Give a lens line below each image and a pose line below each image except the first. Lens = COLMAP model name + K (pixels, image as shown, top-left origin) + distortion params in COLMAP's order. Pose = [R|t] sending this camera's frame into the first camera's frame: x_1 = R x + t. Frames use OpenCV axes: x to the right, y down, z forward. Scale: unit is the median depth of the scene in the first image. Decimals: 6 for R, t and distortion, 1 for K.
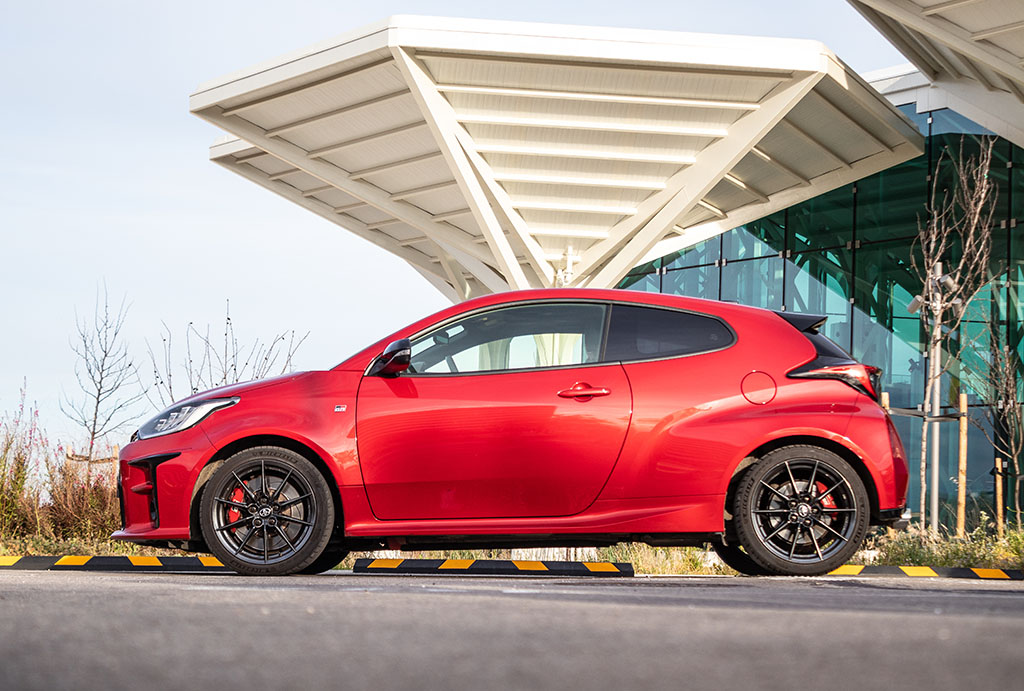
lens RADIAL K [[2152.4, 0, 487.4], [0, 2152.4, 343.0], [0, 0, 1]] dist [0.021570, -0.027750]
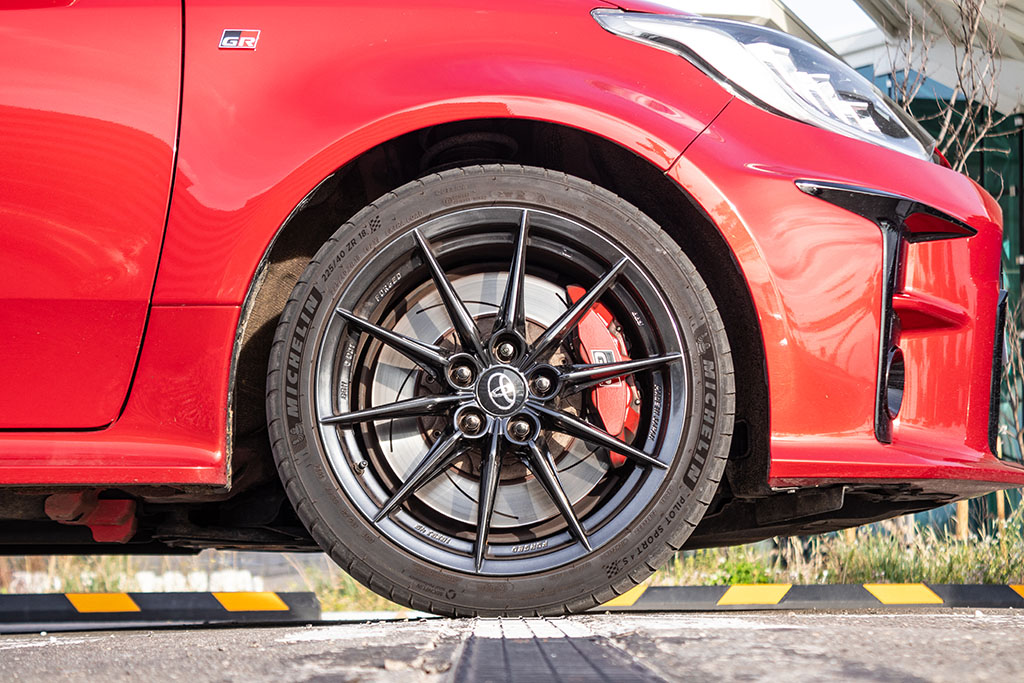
lens RADIAL K [[2213.3, 0, 512.0], [0, 2213.3, 341.5], [0, 0, 1]] dist [0.006538, 0.285348]
pose [[0.999235, -0.021916, 0.032401, 0.021651], [0.022355, 0.999662, -0.013259, 0.012054], [-0.032099, 0.013973, 0.999387, 0.112624]]
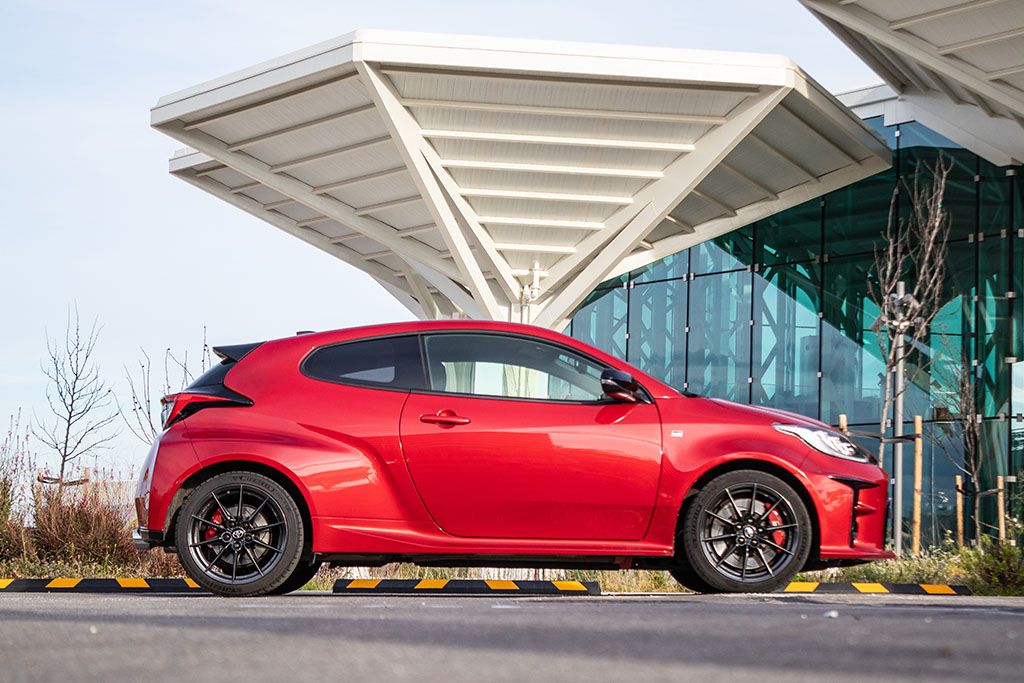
lens RADIAL K [[2213.3, 0, 512.0], [0, 2213.3, 341.5], [0, 0, 1]] dist [0.006538, 0.285348]
pose [[0.999616, -0.003625, 0.027472, -0.001091], [0.003793, 0.999975, -0.006038, -0.001997], [-0.027449, 0.006140, 0.999604, -0.018240]]
